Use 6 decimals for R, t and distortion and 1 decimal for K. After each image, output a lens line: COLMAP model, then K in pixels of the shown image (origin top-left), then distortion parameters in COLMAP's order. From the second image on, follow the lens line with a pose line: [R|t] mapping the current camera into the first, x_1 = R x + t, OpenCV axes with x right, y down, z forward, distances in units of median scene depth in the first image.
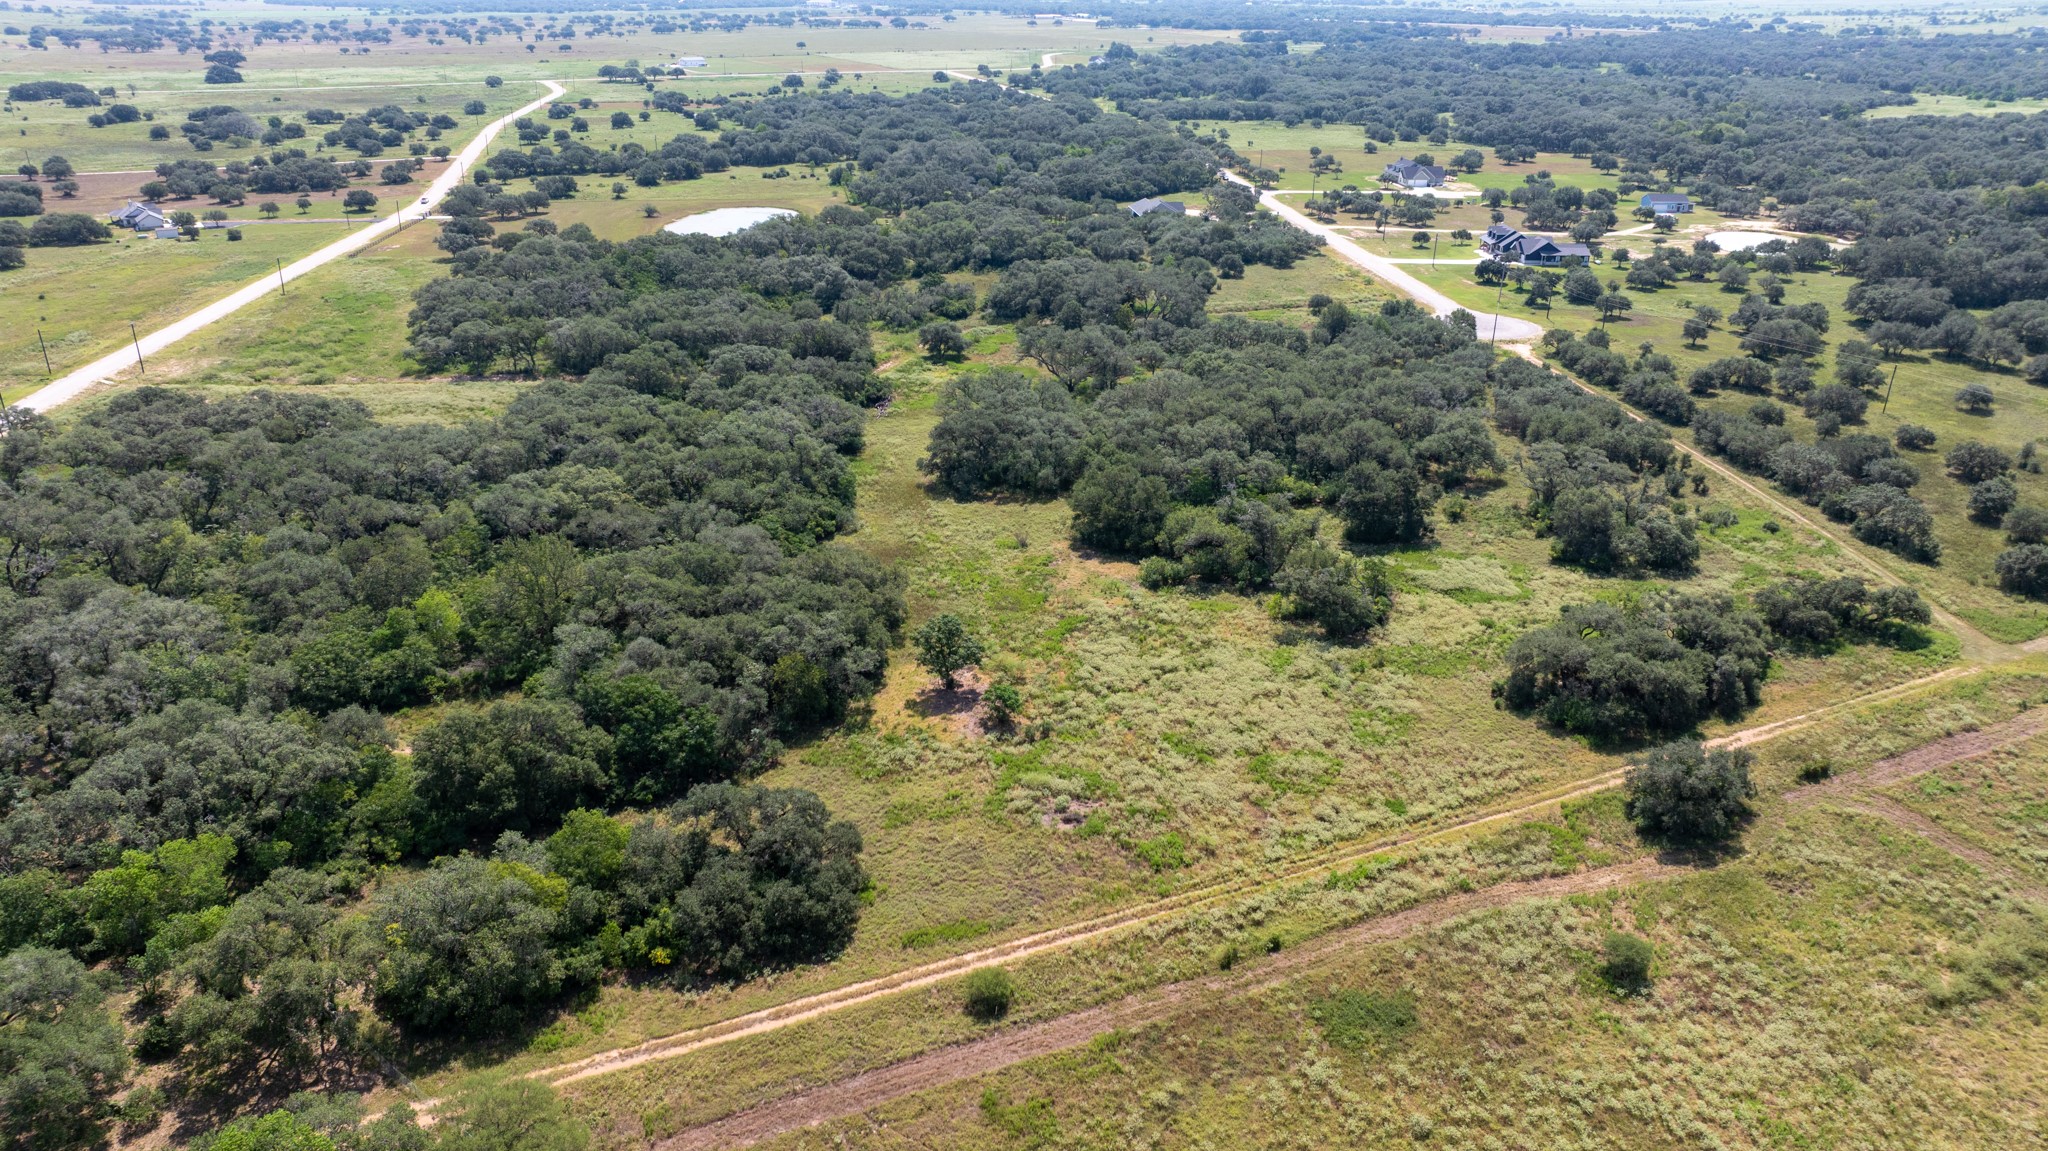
lens RADIAL K [[1431.6, 0, 1015.5], [0, 1431.6, 566.8], [0, 0, 1]] dist [-0.034483, 0.025498]
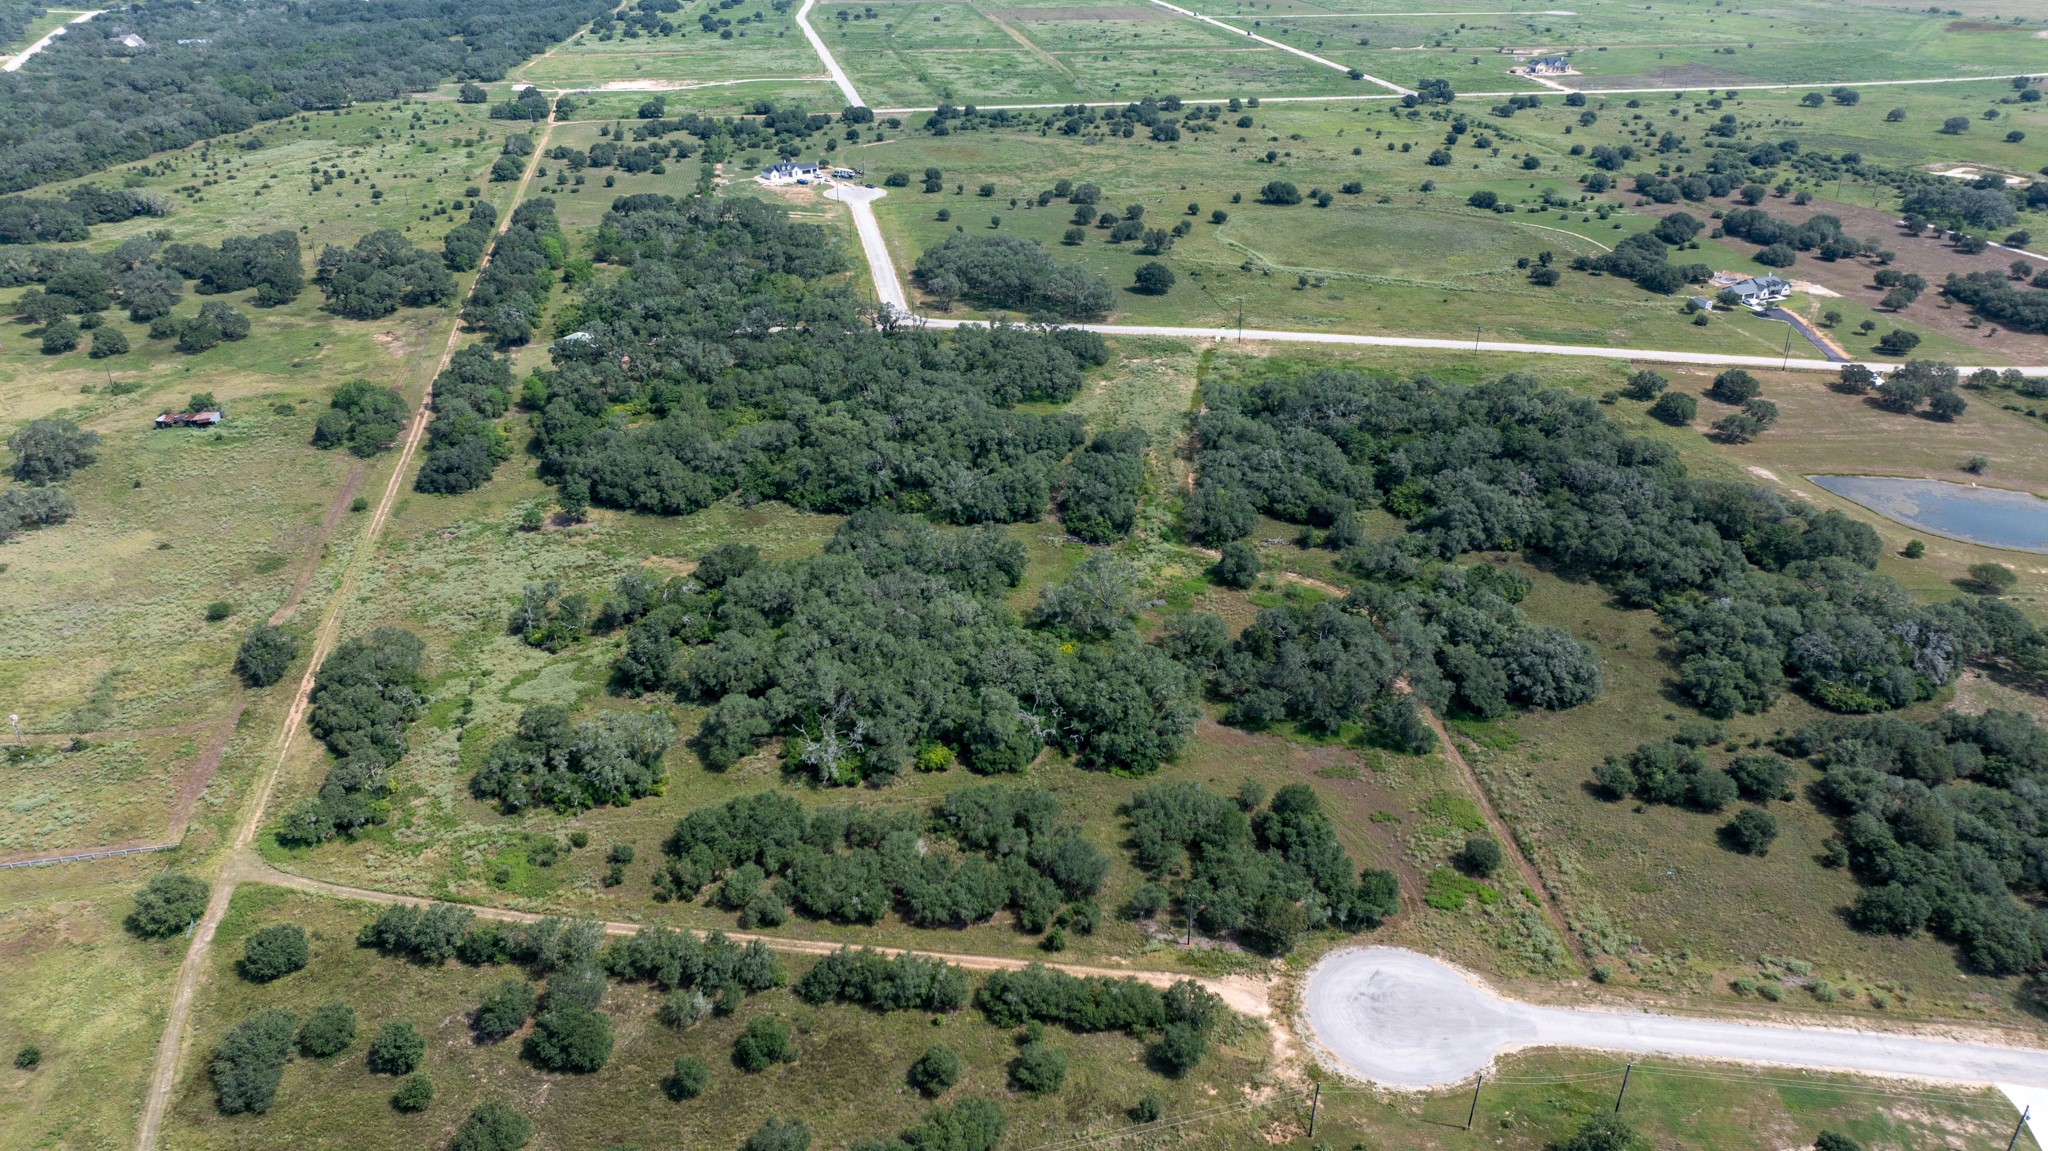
lens RADIAL K [[1431.6, 0, 1014.4], [0, 1431.6, 583.3], [0, 0, 1]] dist [-0.034483, 0.025498]
pose [[-0.225822, 0.457457, -0.860080, 0.981099], [-0.382830, 0.770182, 0.510158, -0.686059], [0.895793, 0.444469, 0.001204, 0.981212]]
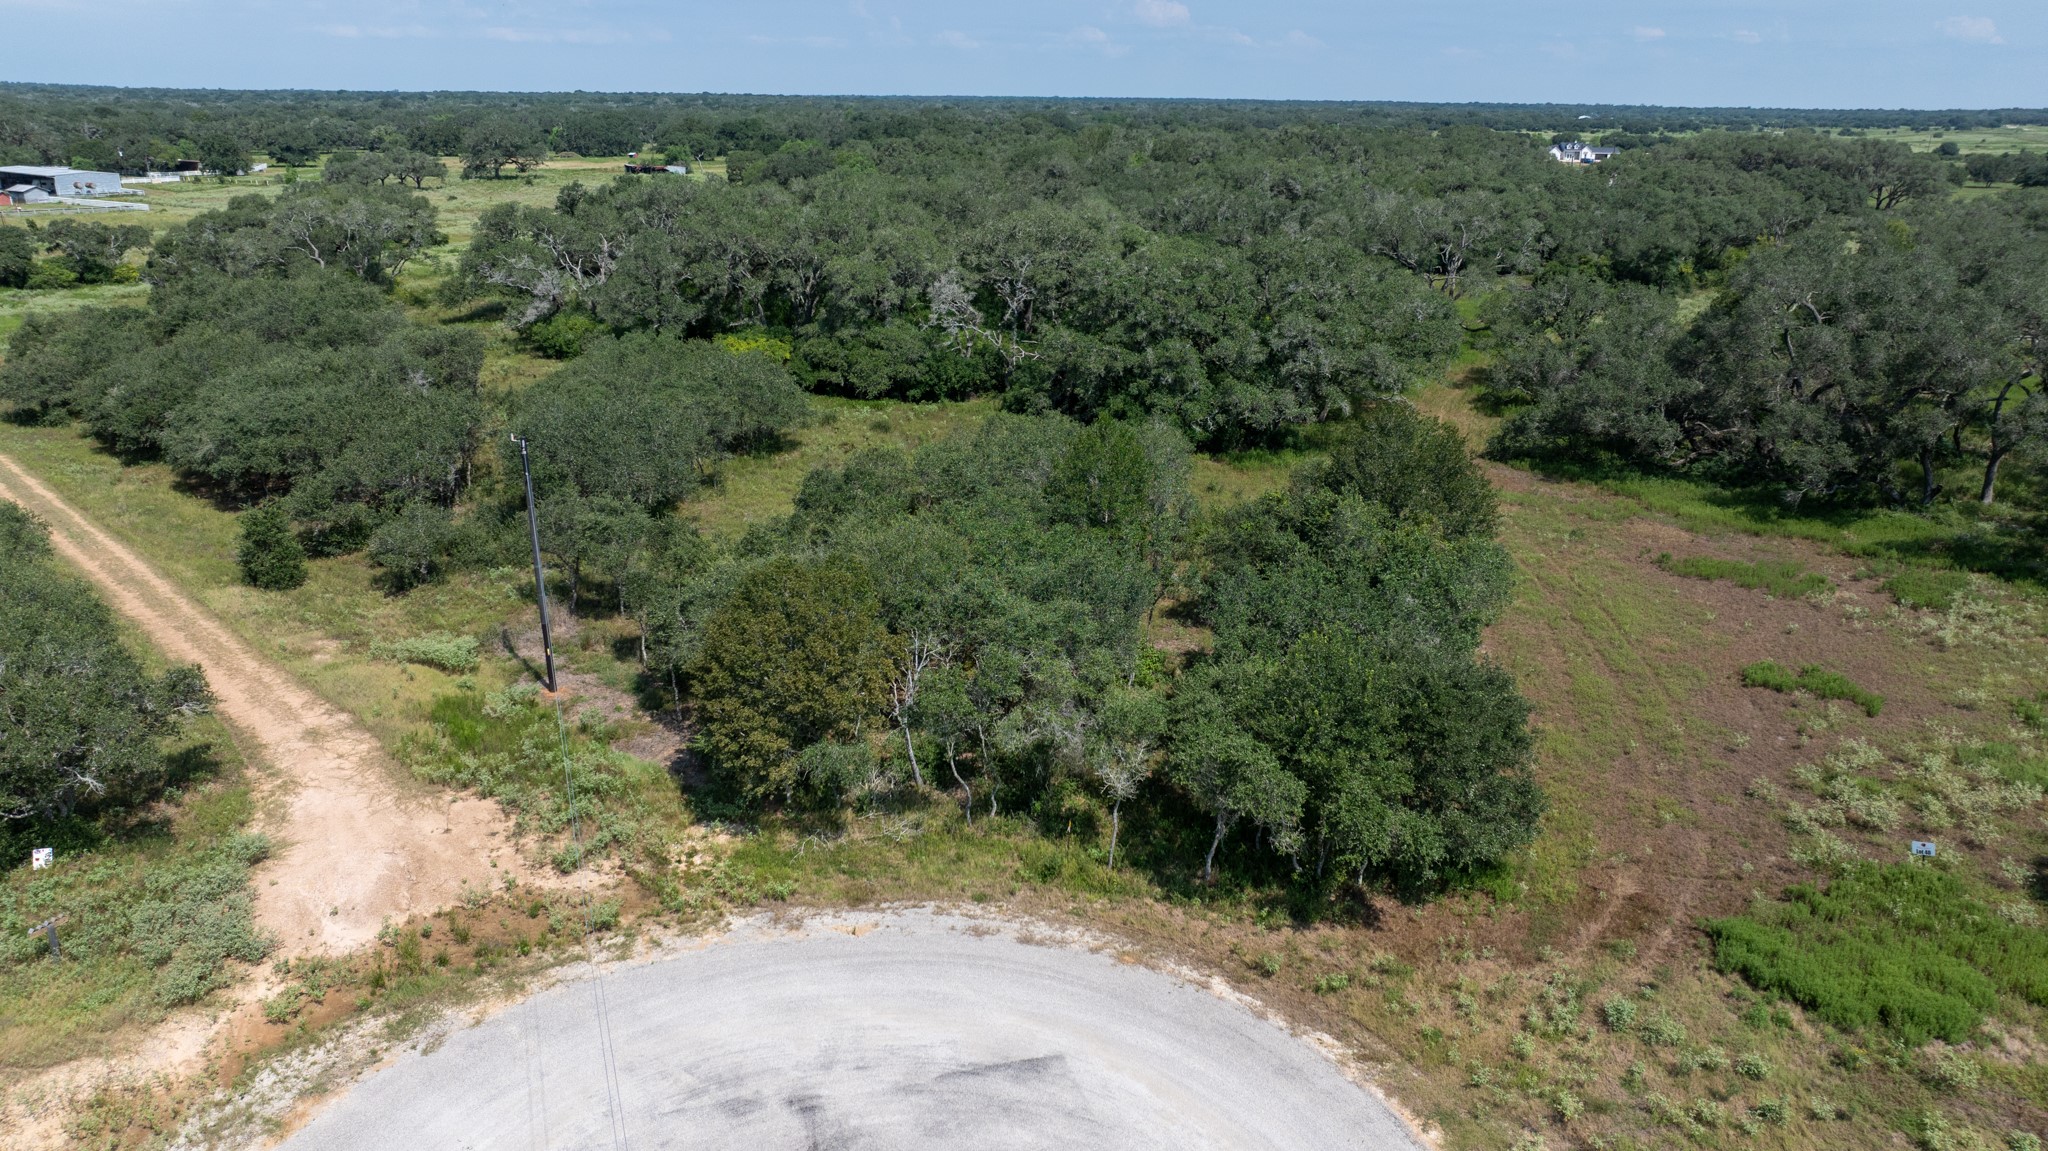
lens RADIAL K [[1431.6, 0, 1021.9], [0, 1431.6, 585.1], [0, 0, 1]] dist [-0.034483, 0.025498]
pose [[-0.781036, 0.201229, -0.591177, 0.440236], [-0.246678, 0.770263, 0.588086, -0.313595], [0.573701, 0.605147, -0.551964, 1.291191]]
